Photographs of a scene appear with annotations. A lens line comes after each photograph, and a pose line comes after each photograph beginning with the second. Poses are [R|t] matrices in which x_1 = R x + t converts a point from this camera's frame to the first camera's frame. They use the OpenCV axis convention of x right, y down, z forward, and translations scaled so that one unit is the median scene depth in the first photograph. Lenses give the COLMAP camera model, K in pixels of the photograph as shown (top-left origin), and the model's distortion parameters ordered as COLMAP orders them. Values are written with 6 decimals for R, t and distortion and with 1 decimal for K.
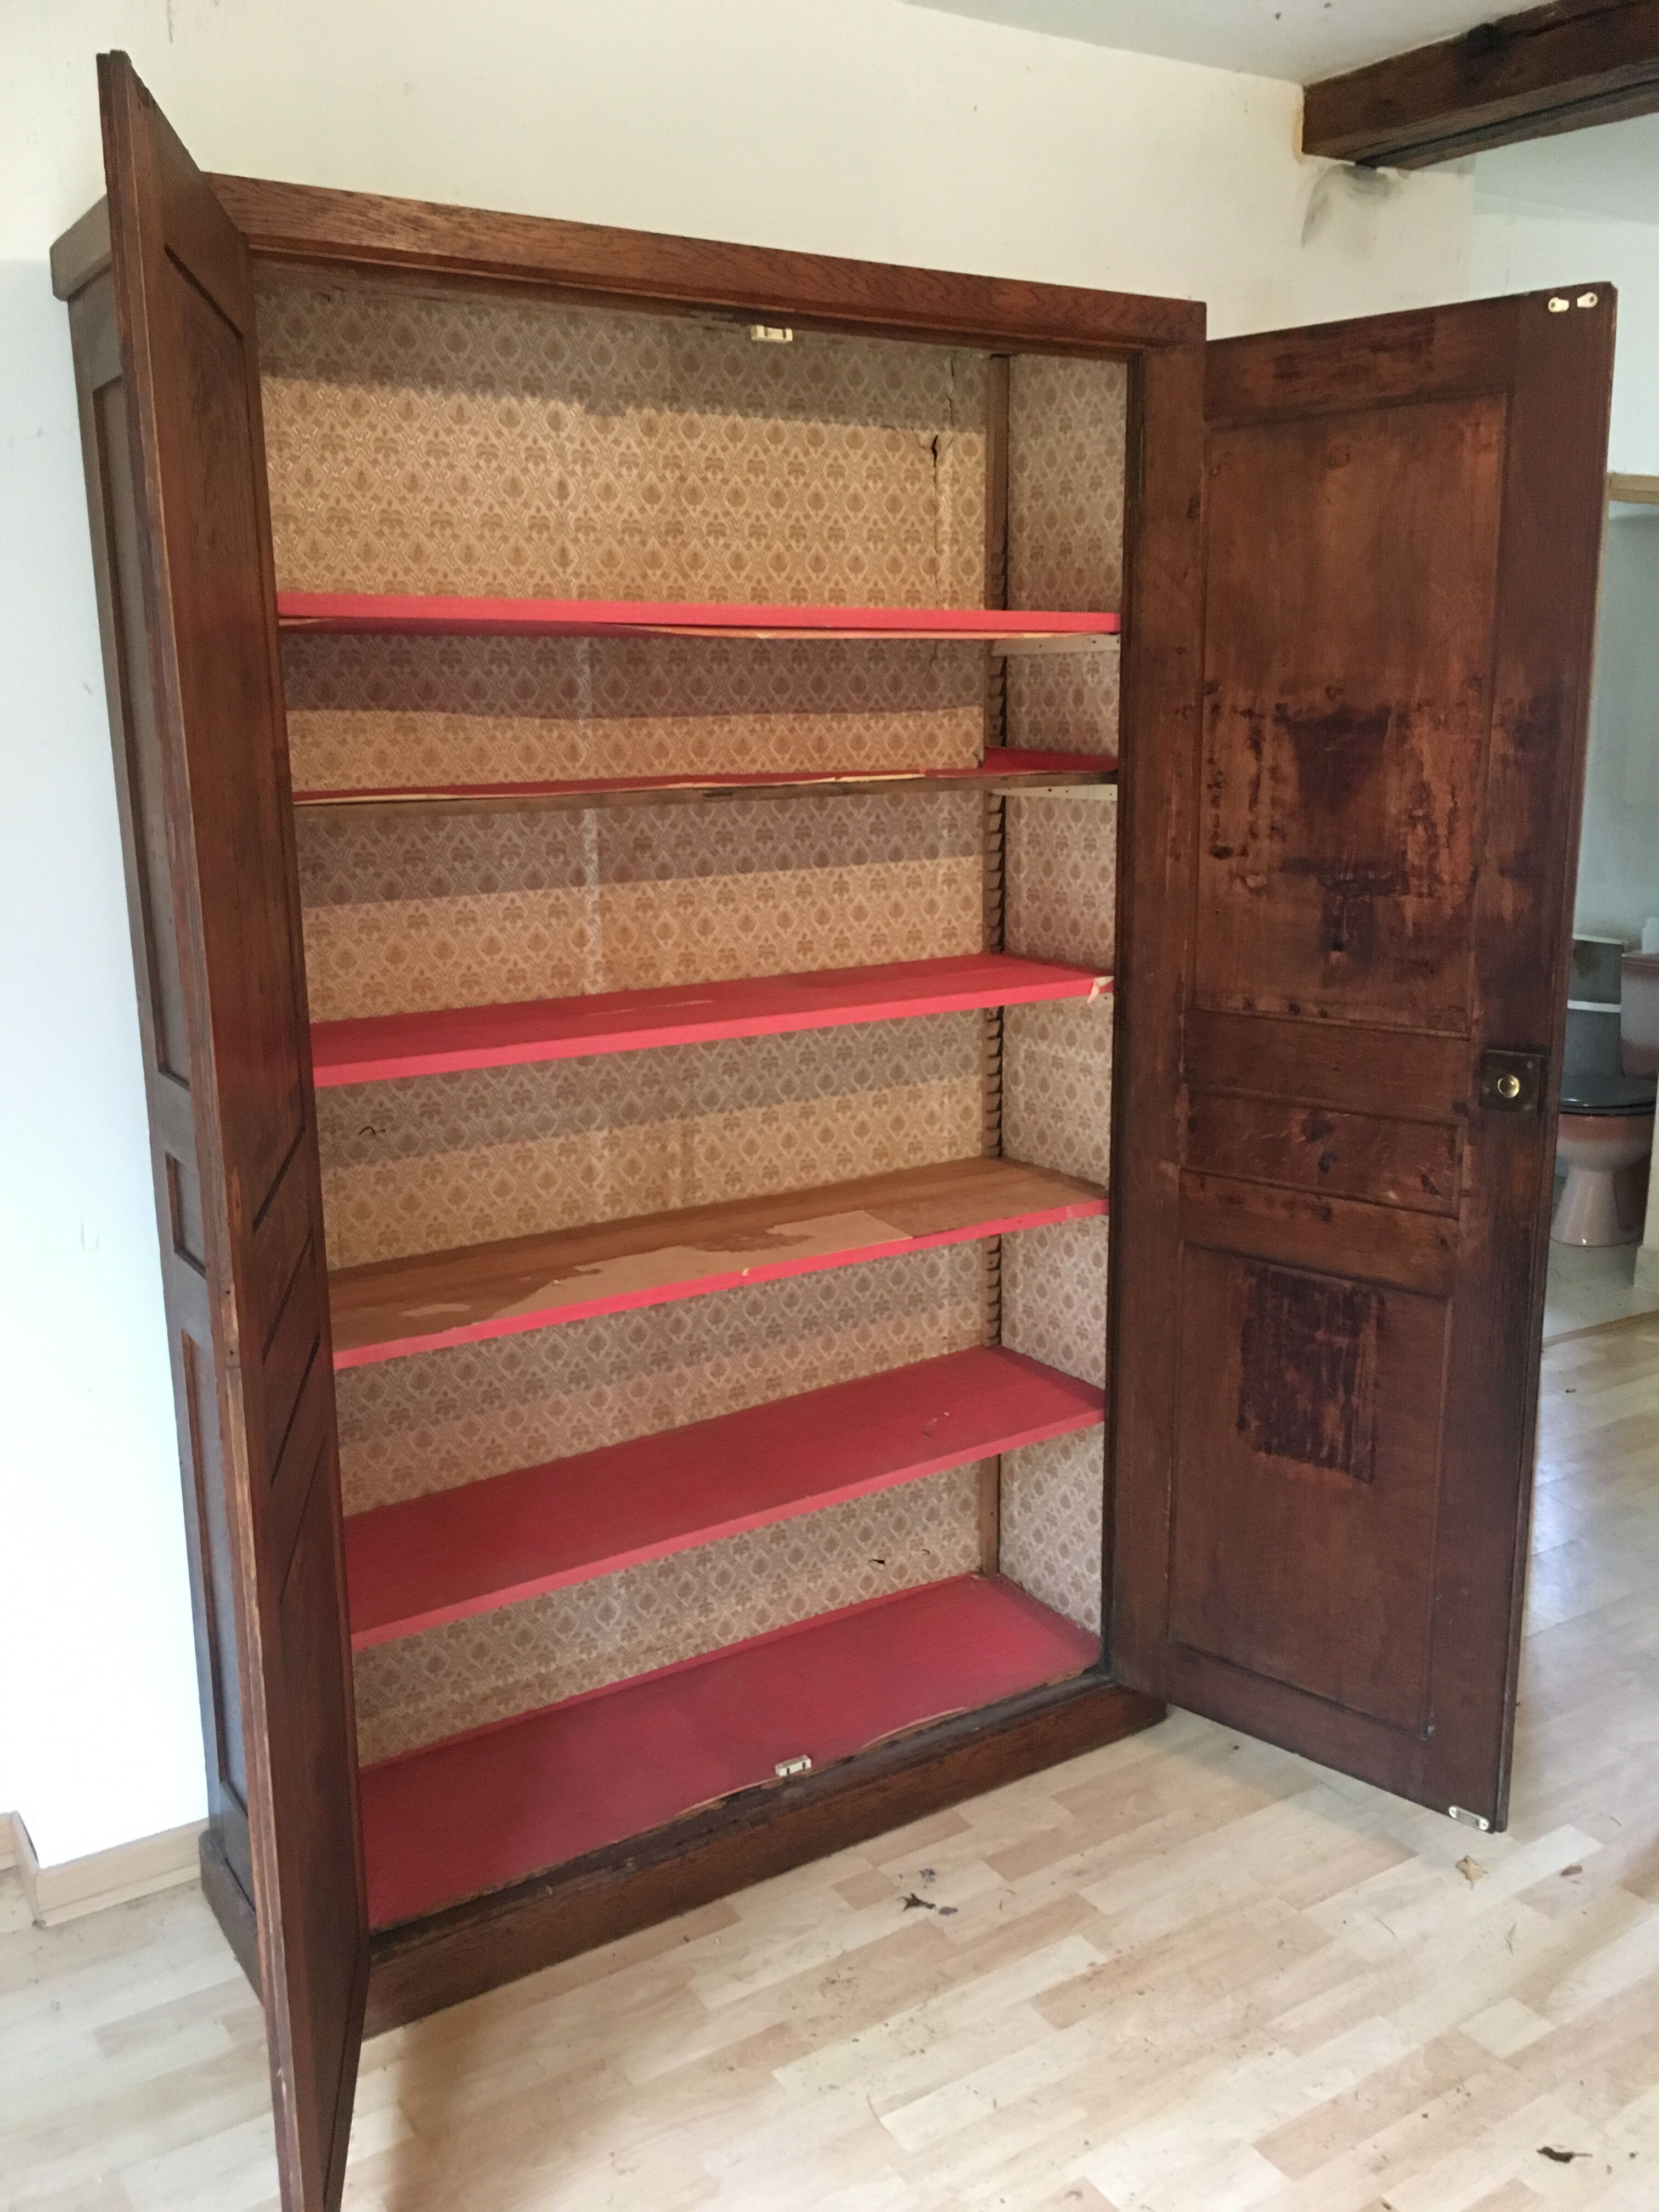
lens RADIAL K [[1875.6, 0, 836.4], [0, 1875.6, 1095.3], [0, 0, 1]] dist [0.078776, -0.114033]
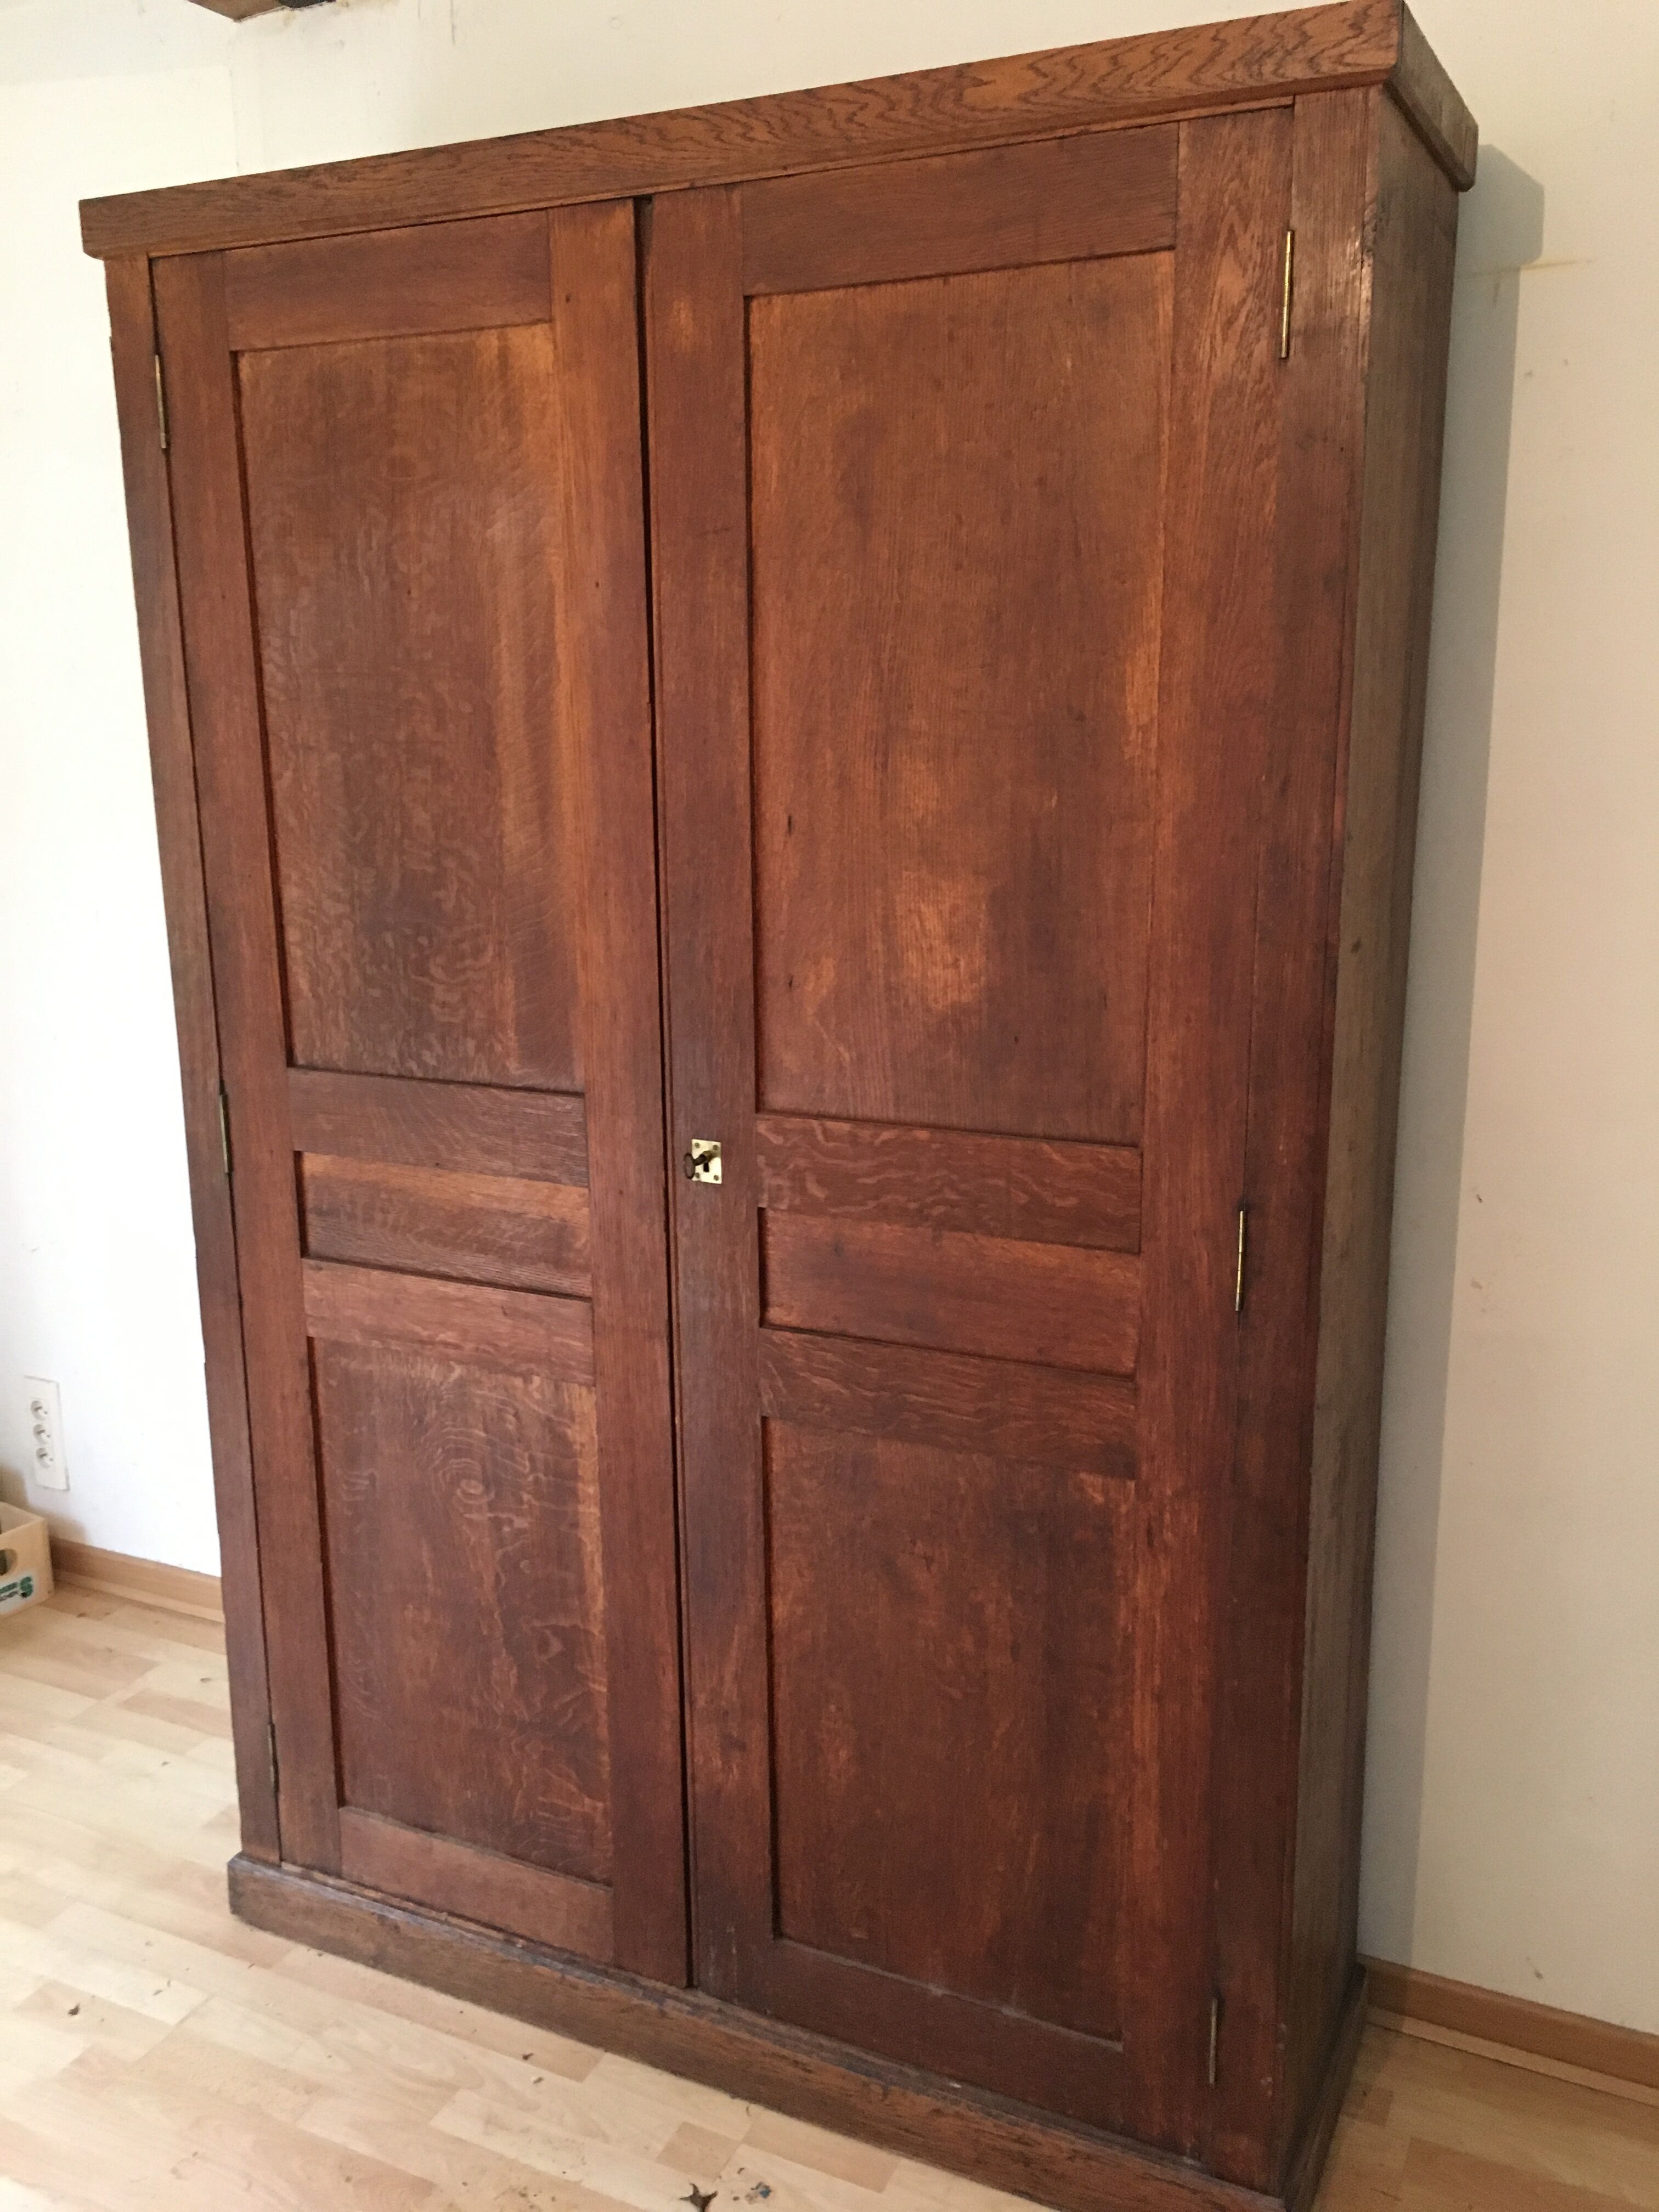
lens RADIAL K [[1875.6, 0, 827.8], [0, 1875.6, 1107.6], [0, 0, 1]] dist [0.078776, -0.114033]
pose [[0.527883, 0.188807, -0.828065, 0.645190], [-0.179364, 0.977770, 0.108599, -0.118239], [0.830162, 0.091198, 0.550013, 0.568371]]
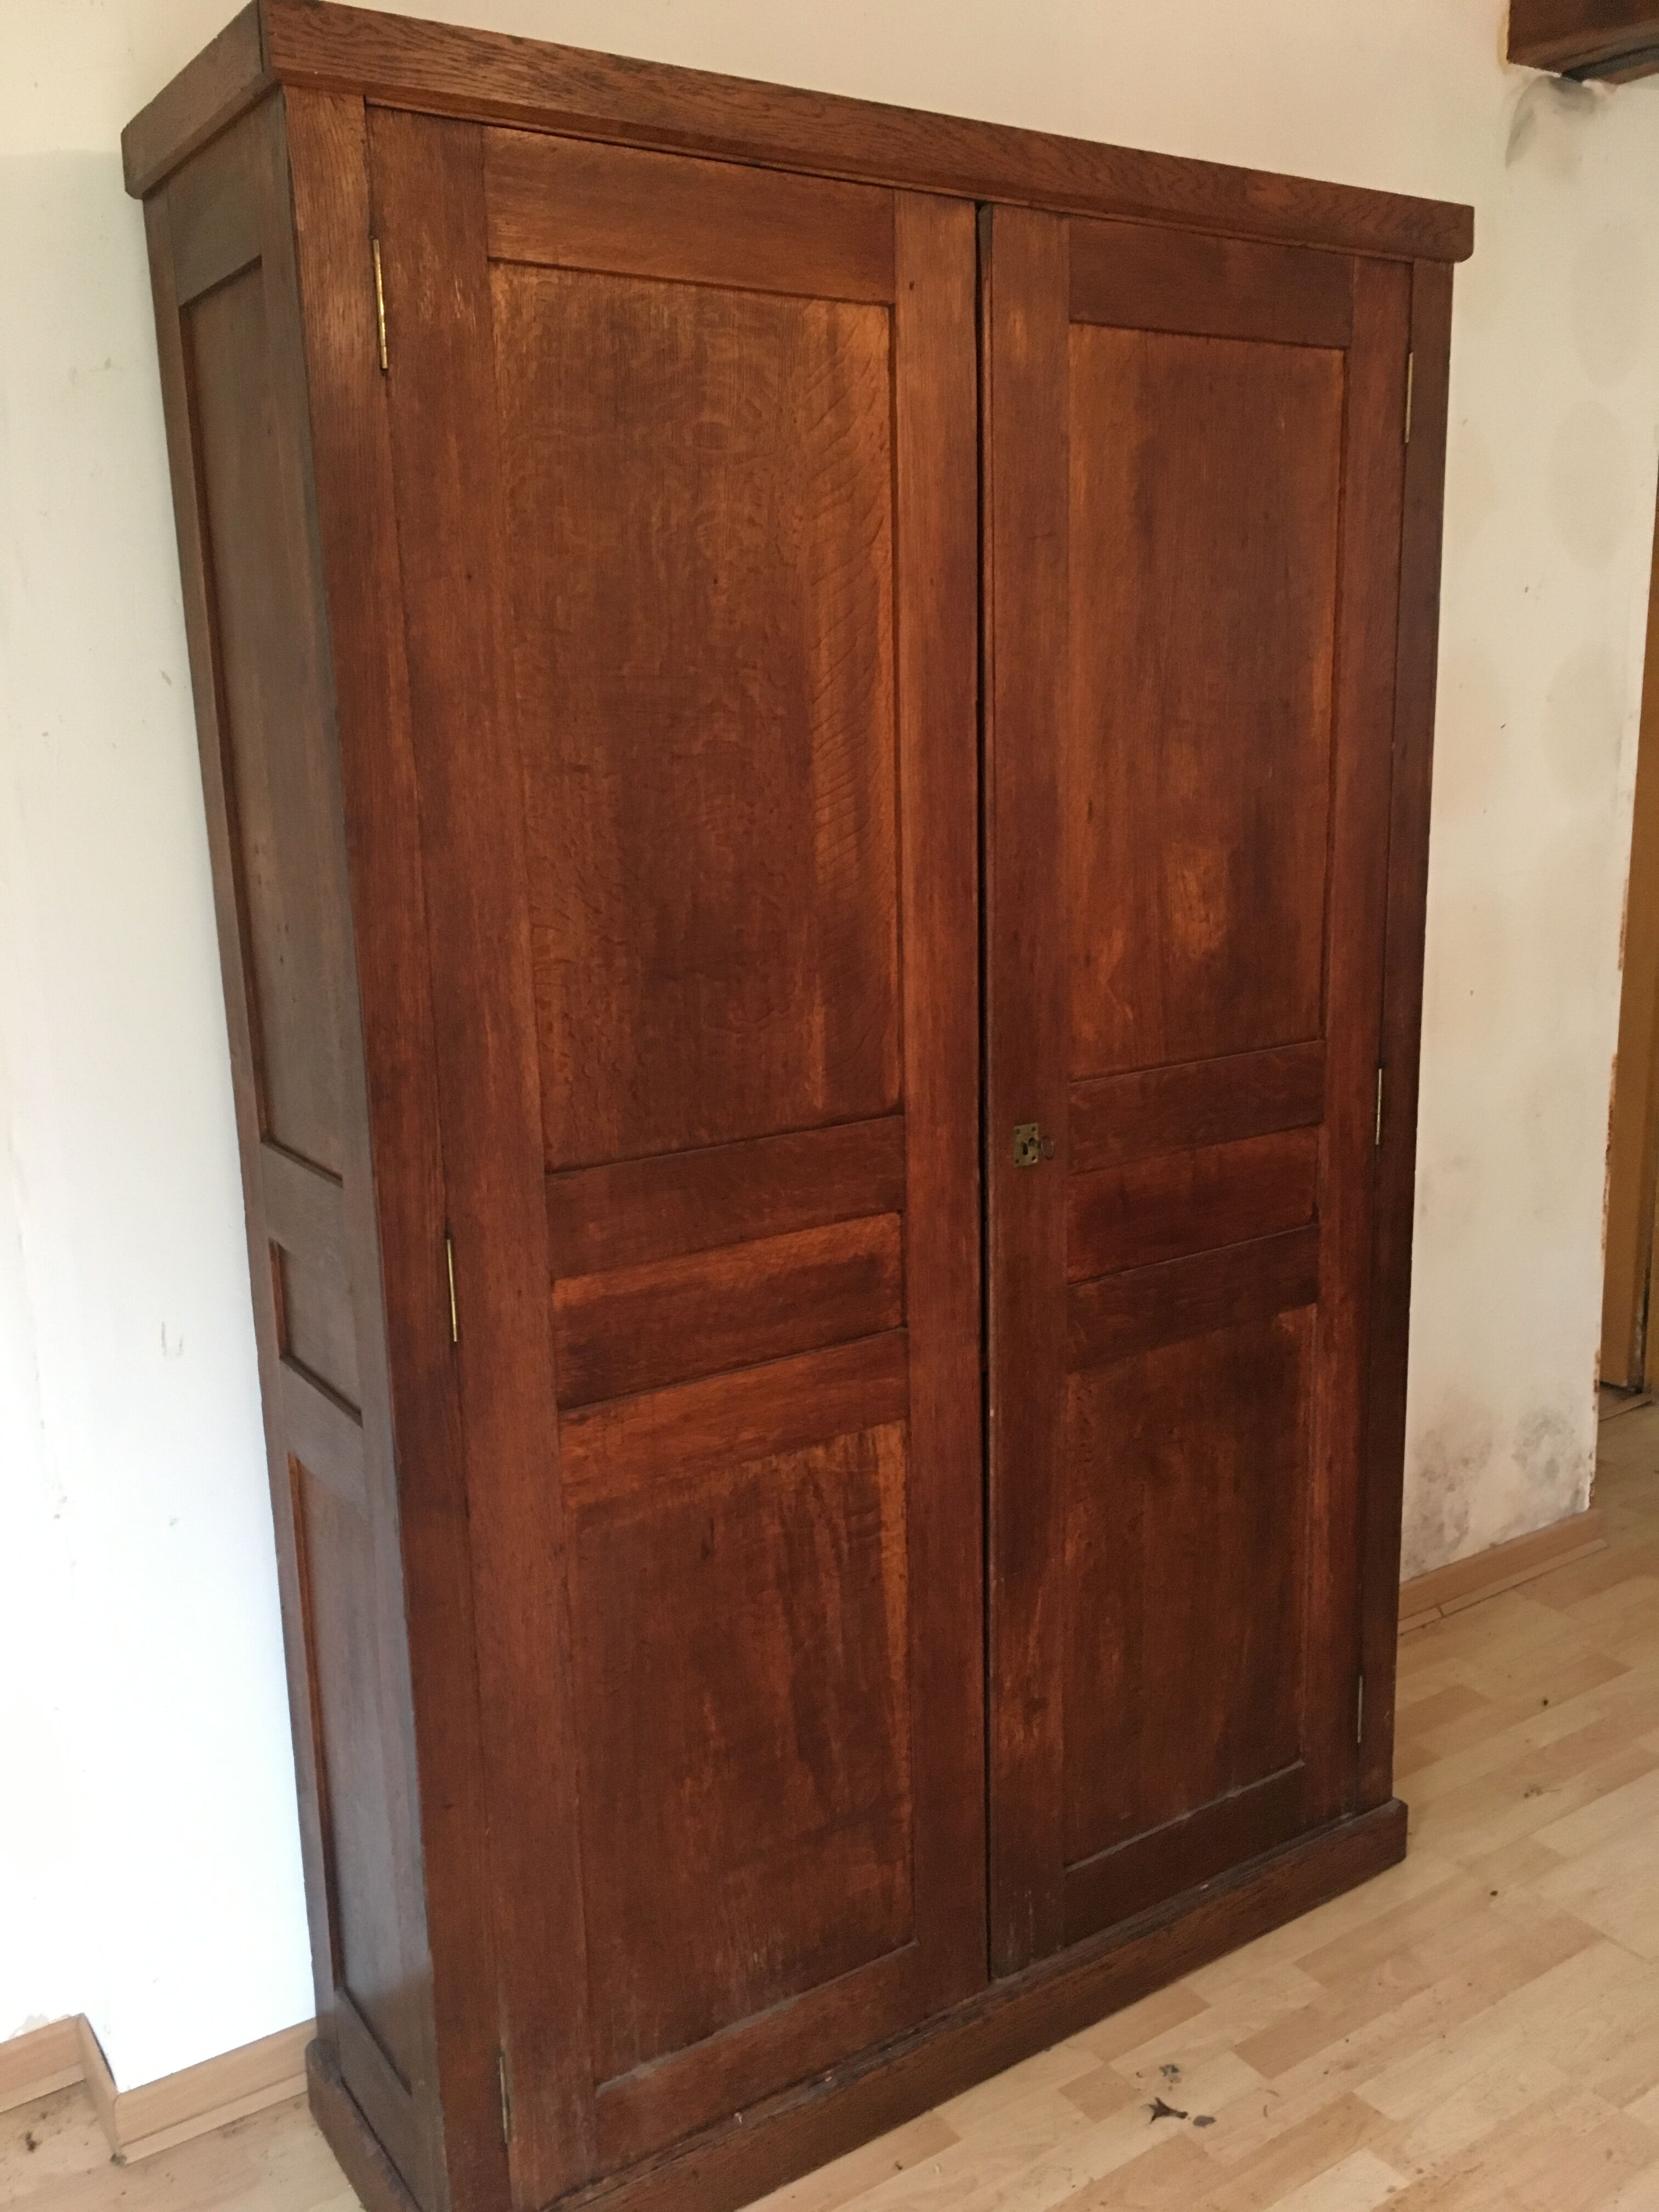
lens RADIAL K [[1875.6, 0, 838.9], [0, 1875.6, 1093.4], [0, 0, 1]] dist [0.078776, -0.114033]
pose [[0.999754, -0.016965, 0.014305, -0.107016], [0.017033, 0.999844, -0.004634, -0.023336], [-0.014224, 0.004876, 0.999887, 0.158722]]
